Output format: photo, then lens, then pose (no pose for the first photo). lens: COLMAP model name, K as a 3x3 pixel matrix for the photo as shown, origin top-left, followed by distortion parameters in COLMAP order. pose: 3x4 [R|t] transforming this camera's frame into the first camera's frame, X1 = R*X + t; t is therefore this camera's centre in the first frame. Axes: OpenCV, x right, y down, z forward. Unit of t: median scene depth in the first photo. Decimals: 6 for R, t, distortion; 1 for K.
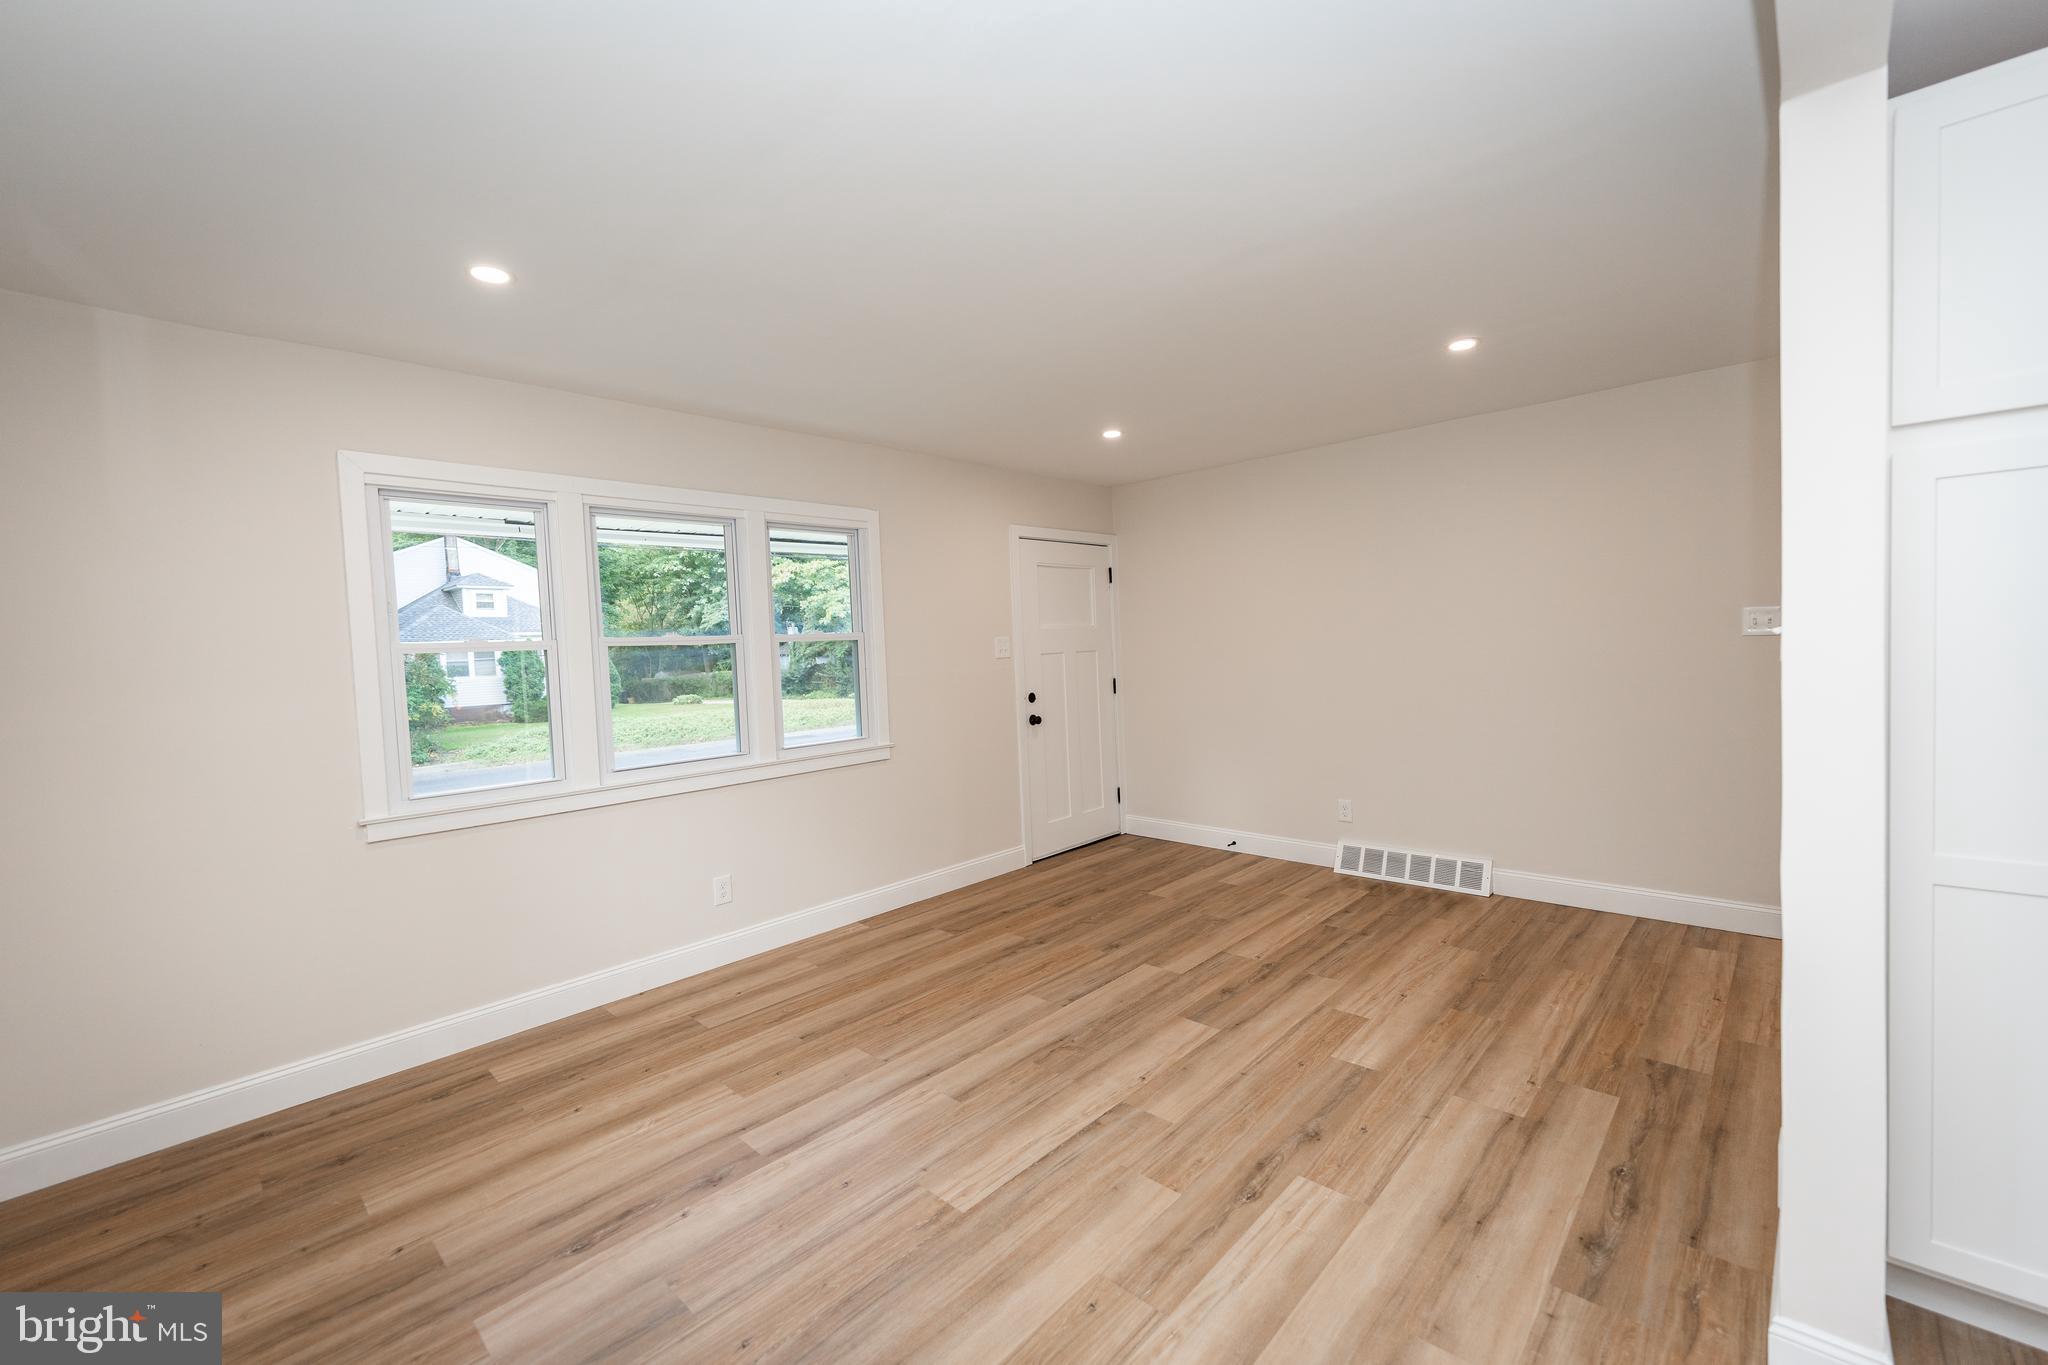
lens RADIAL K [[810.6, 0, 1024.0], [0, 810.6, 682.5], [0, 0, 1]] dist [-0.000877, -0.000242]
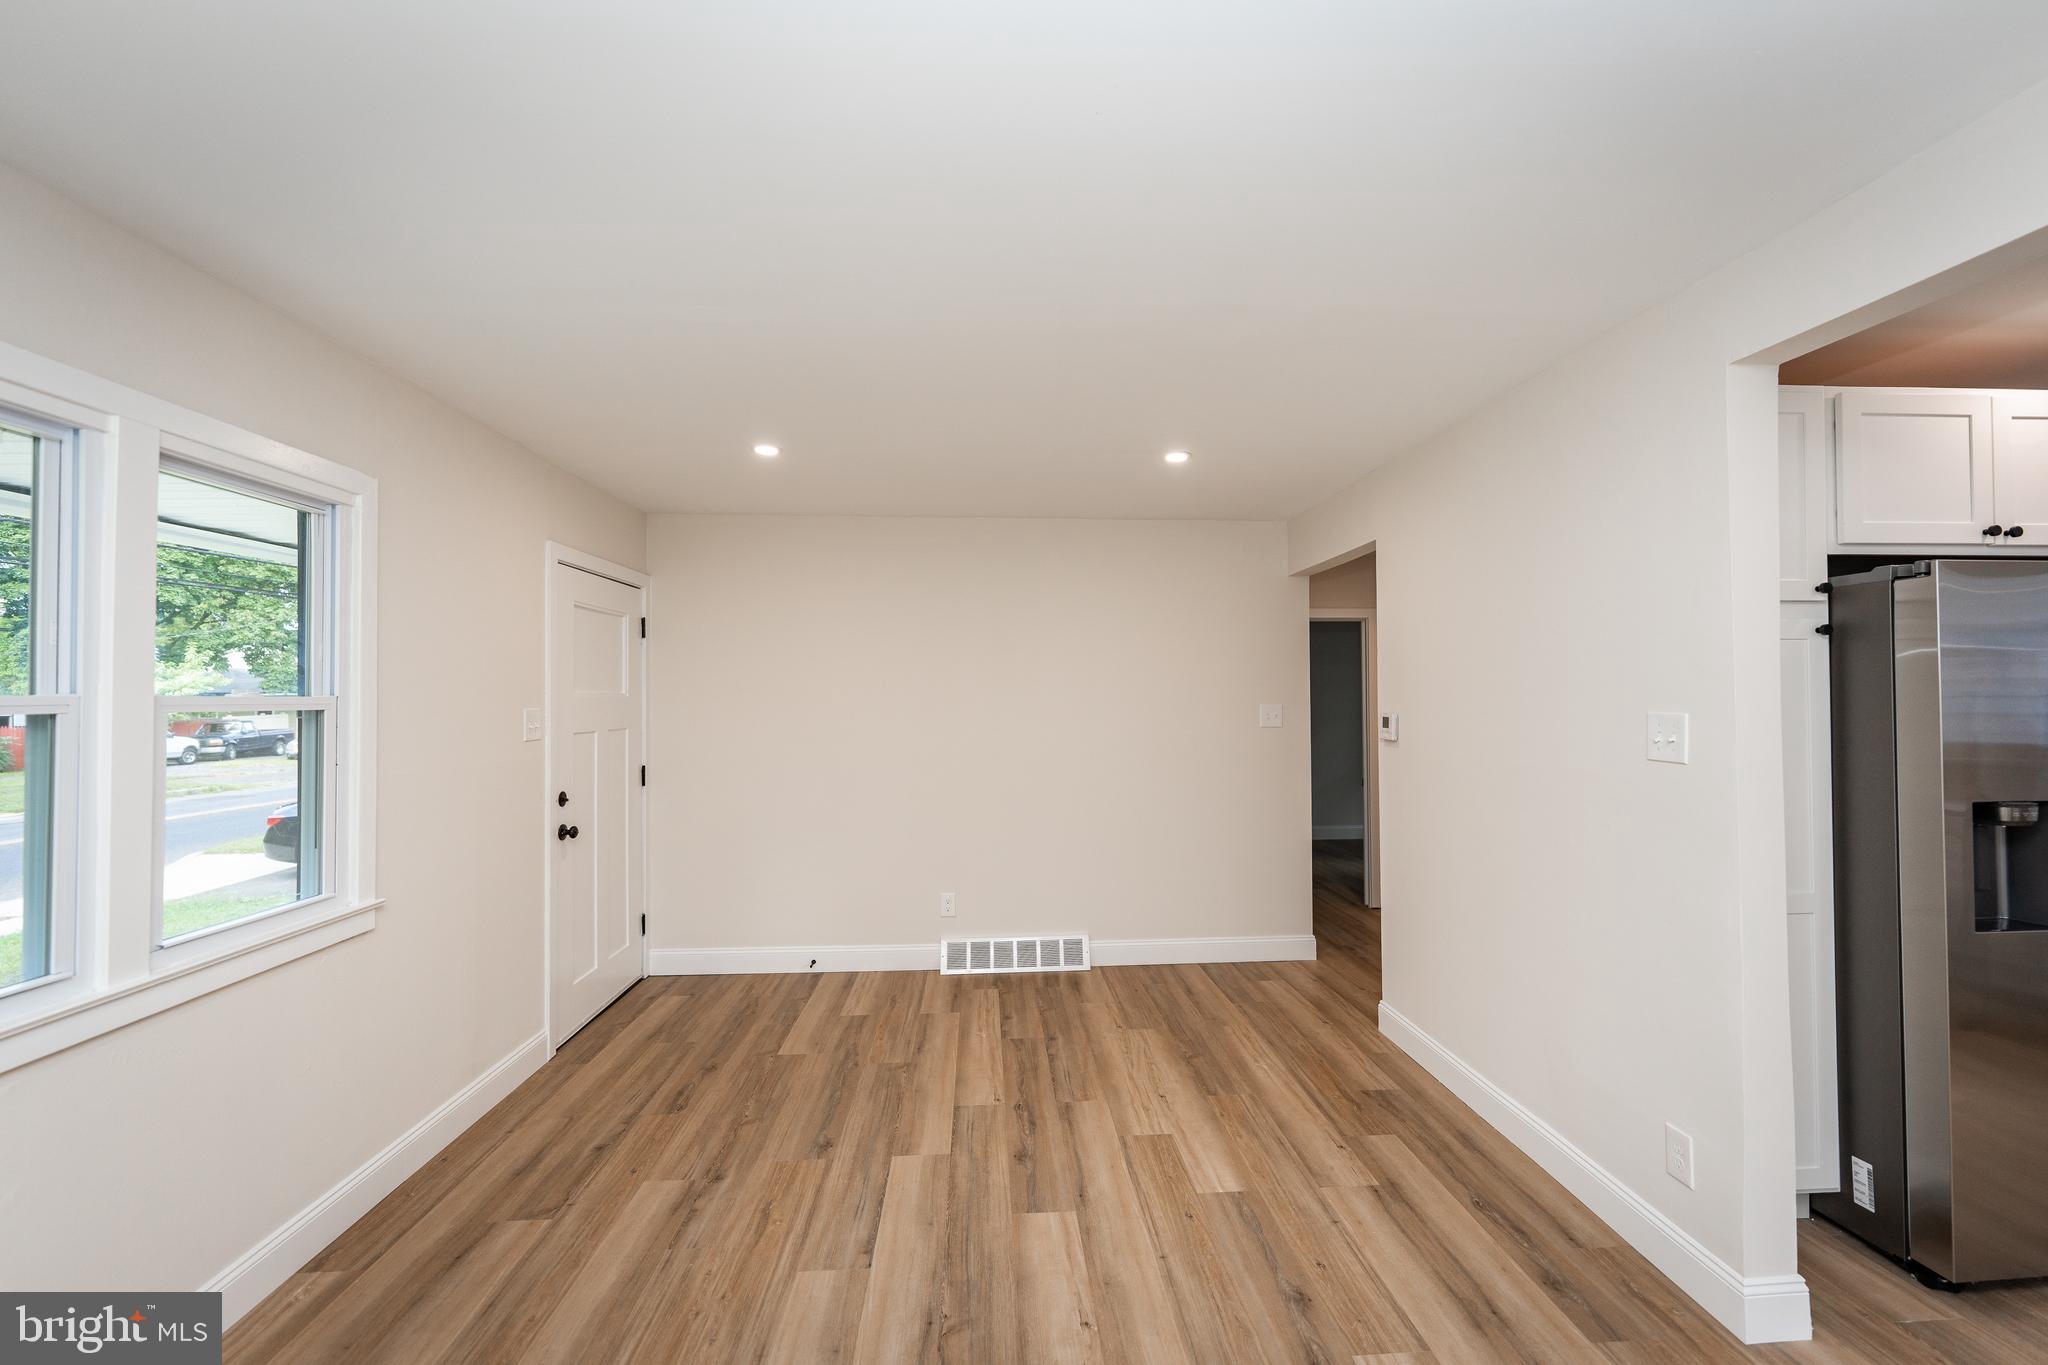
lens RADIAL K [[841.6, 0, 1018.4], [0, 841.6, 684.0], [0, 0, 1]] dist [0.001795, -0.000314]
pose [[0.684844, 0.047746, 0.727124, -0.317021], [0.010909, 0.997067, -0.075746, -0.024983], [-0.728608, 0.059807, 0.682315, 0.316824]]
